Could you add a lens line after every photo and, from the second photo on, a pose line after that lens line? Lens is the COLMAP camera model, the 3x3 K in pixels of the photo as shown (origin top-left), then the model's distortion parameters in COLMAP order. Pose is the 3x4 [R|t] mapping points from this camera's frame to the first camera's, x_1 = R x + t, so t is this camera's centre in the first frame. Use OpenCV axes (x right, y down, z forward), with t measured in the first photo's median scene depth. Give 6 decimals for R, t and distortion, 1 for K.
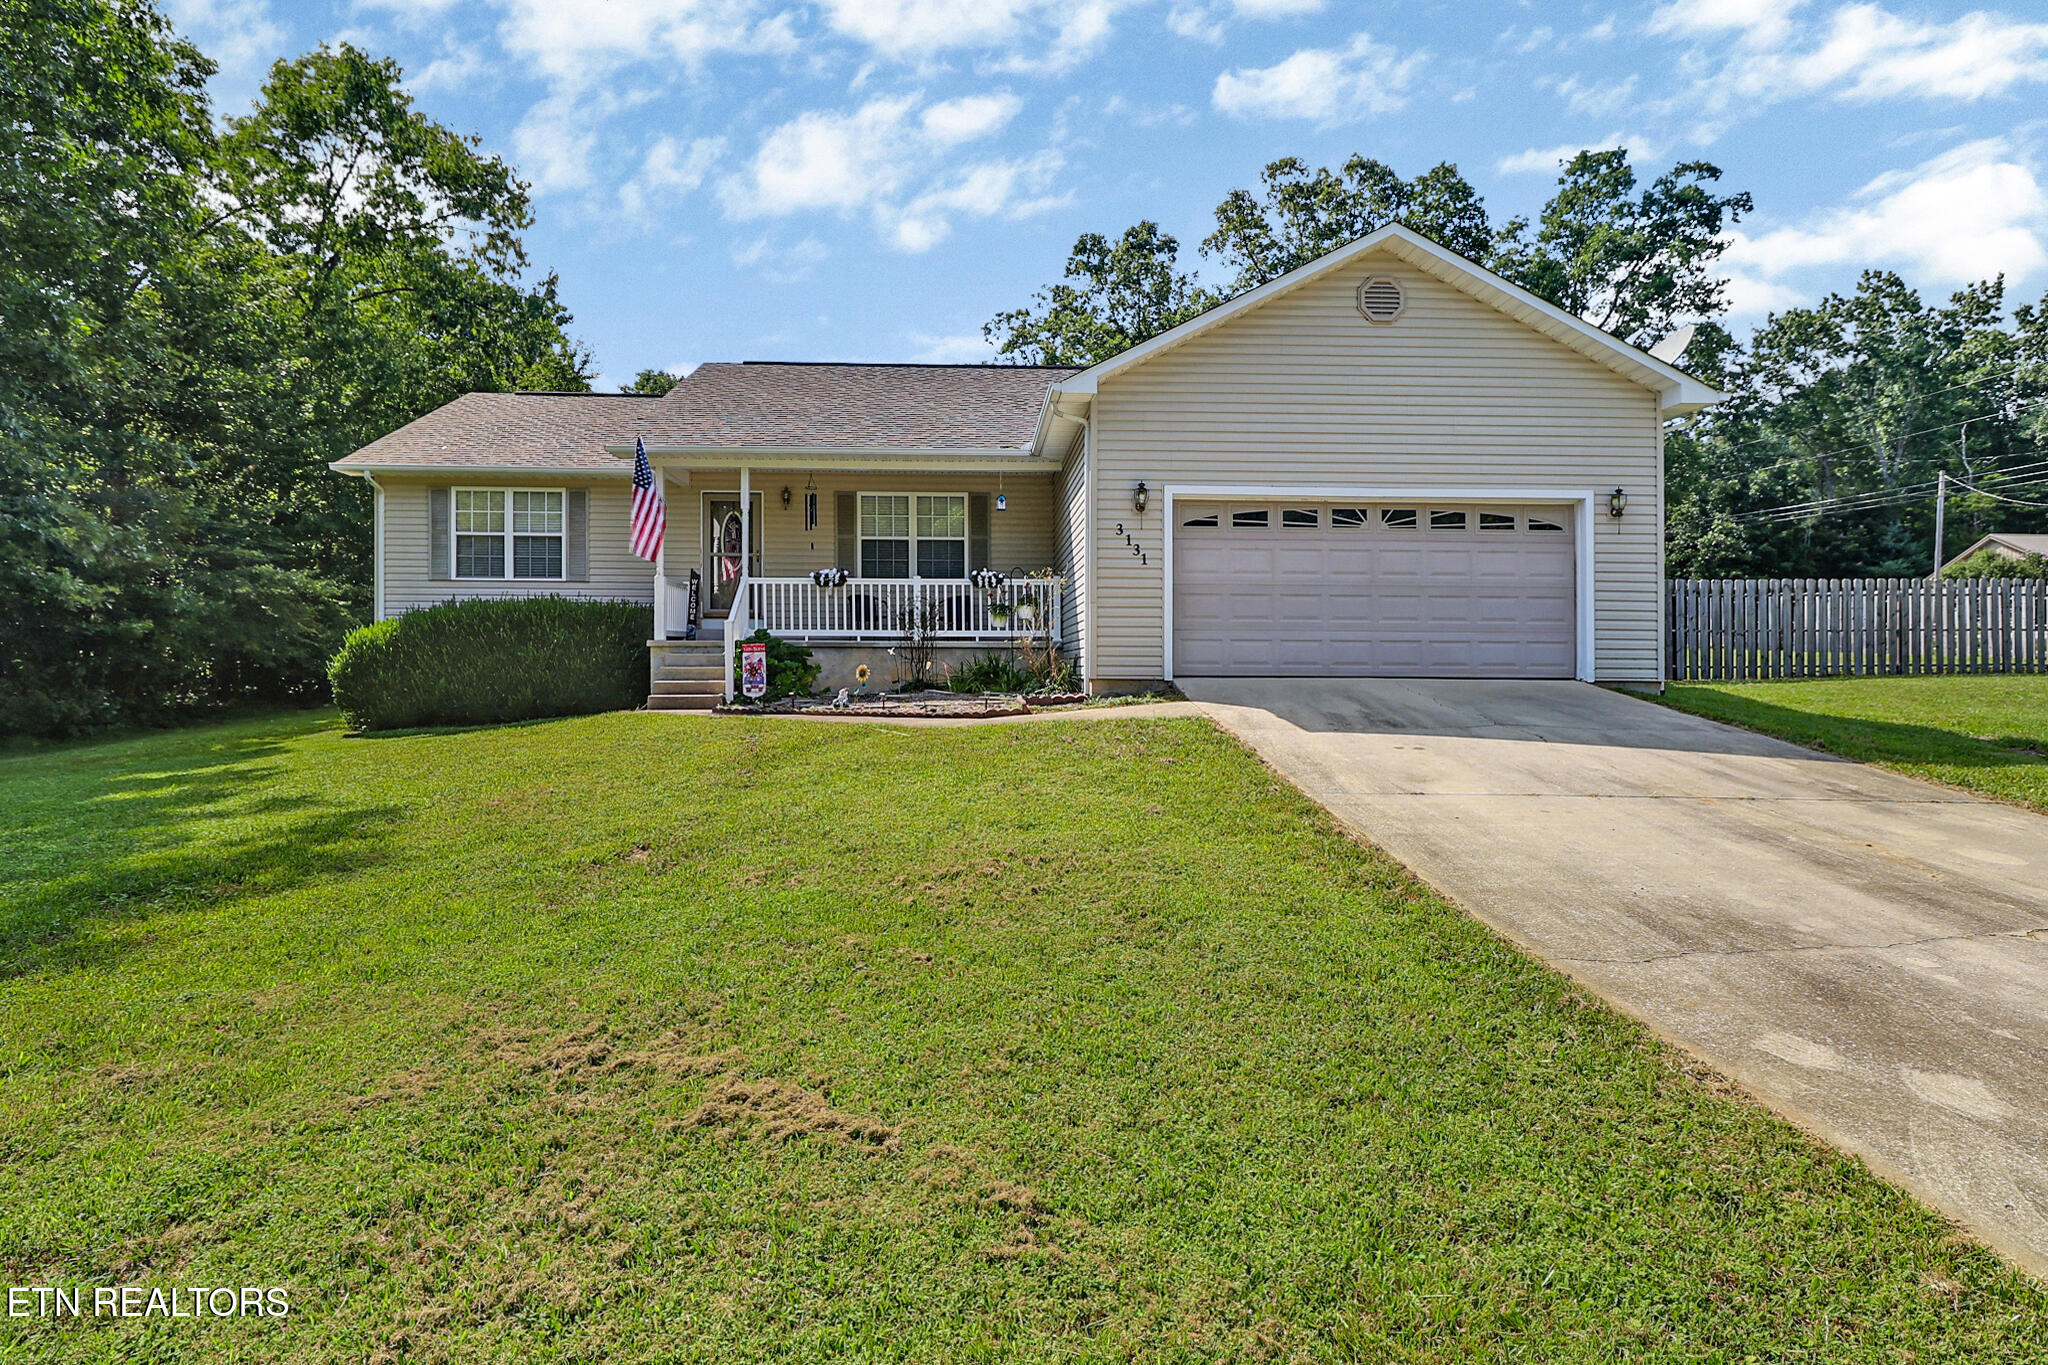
lens RADIAL K [[1082.3, 0, 977.5], [0, 1082.3, 677.7], [0, 0, 1]] dist [-0.001524, -0.006005]
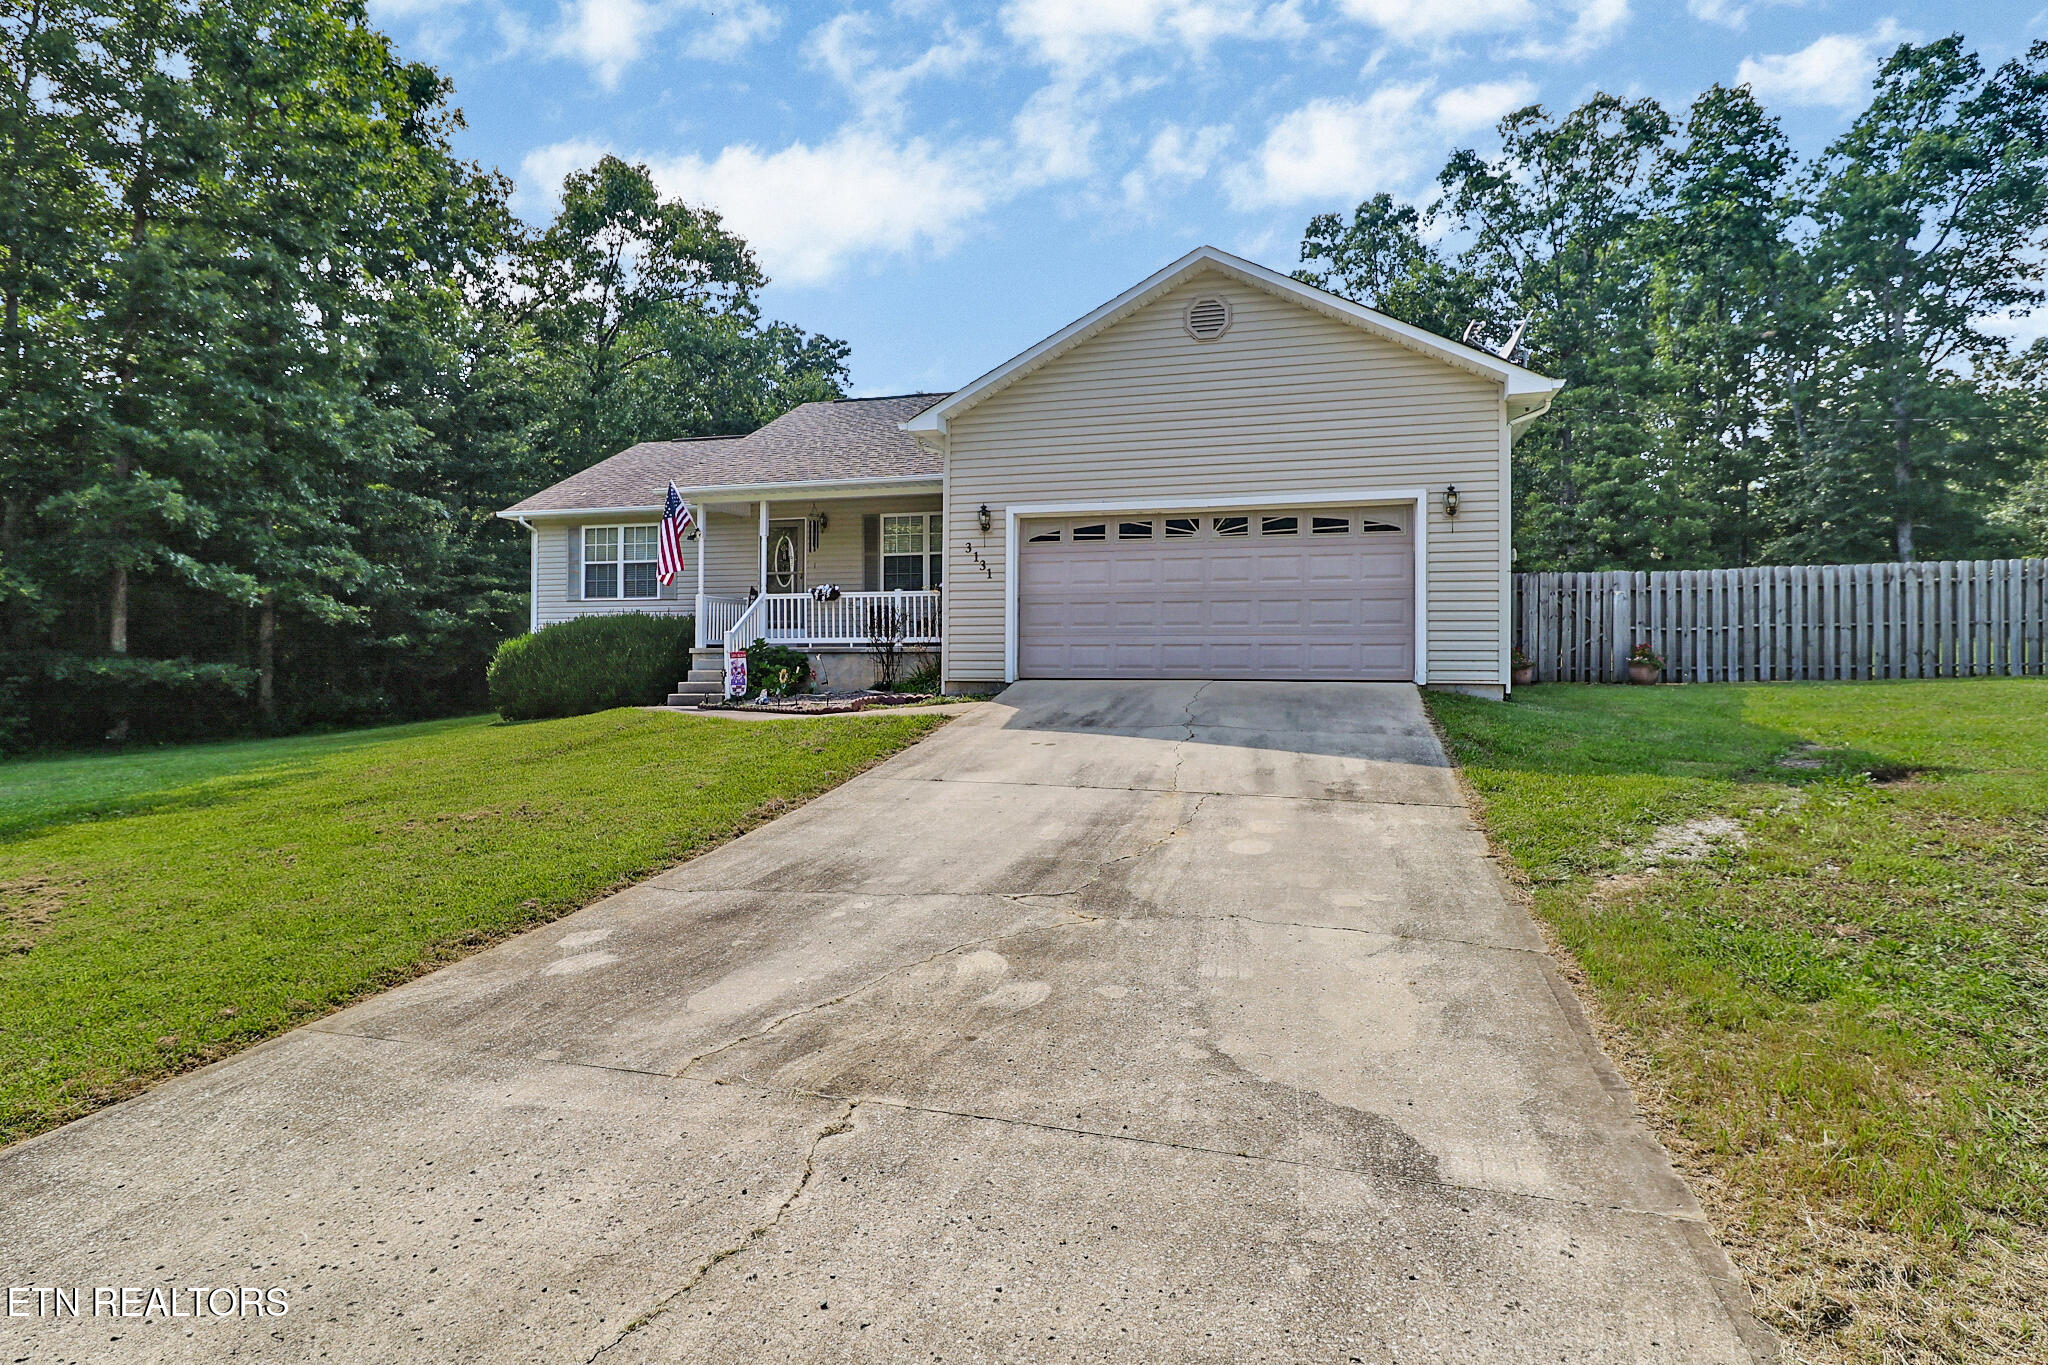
lens RADIAL K [[1082.3, 0, 988.2], [0, 1082.3, 691.1], [0, 0, 1]] dist [-0.001524, -0.006005]
pose [[0.950191, 0.002680, -0.311656, 0.379462], [0.002341, 0.999873, 0.015733, -0.004493], [0.311659, -0.015679, 0.950065, -0.047522]]
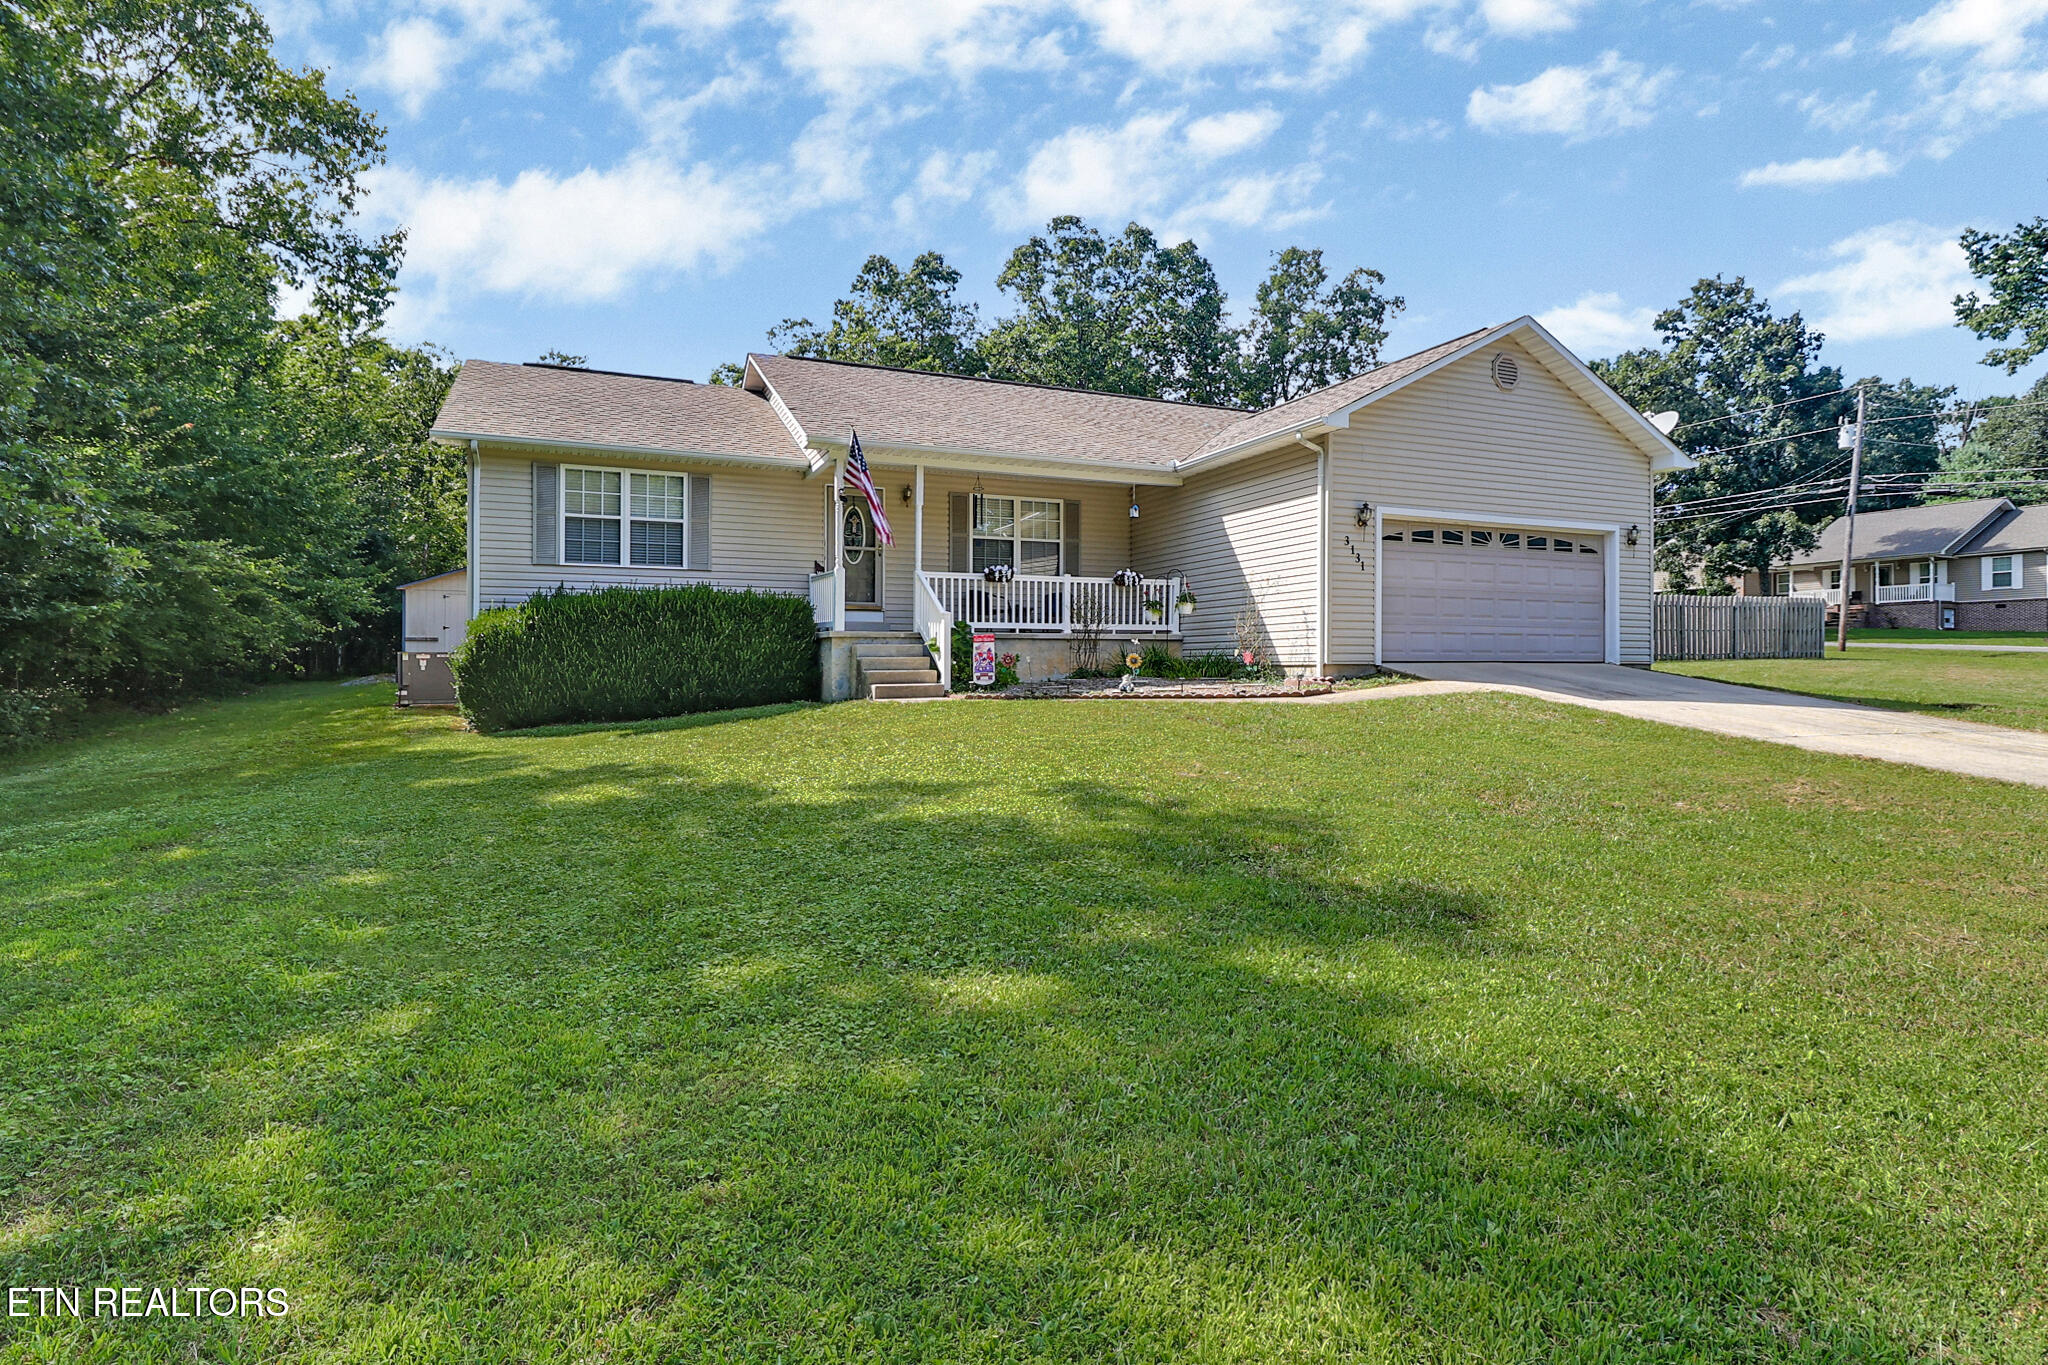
lens RADIAL K [[1013.0, 0, 995.6], [0, 1013.0, 693.3], [0, 0, 1]] dist [-0.011022, -0.006966]
pose [[0.931627, -0.016864, 0.363025, -0.492275], [0.009518, 0.999712, 0.022014, 0.004061], [-0.363292, -0.017053, 0.931519, 0.063908]]
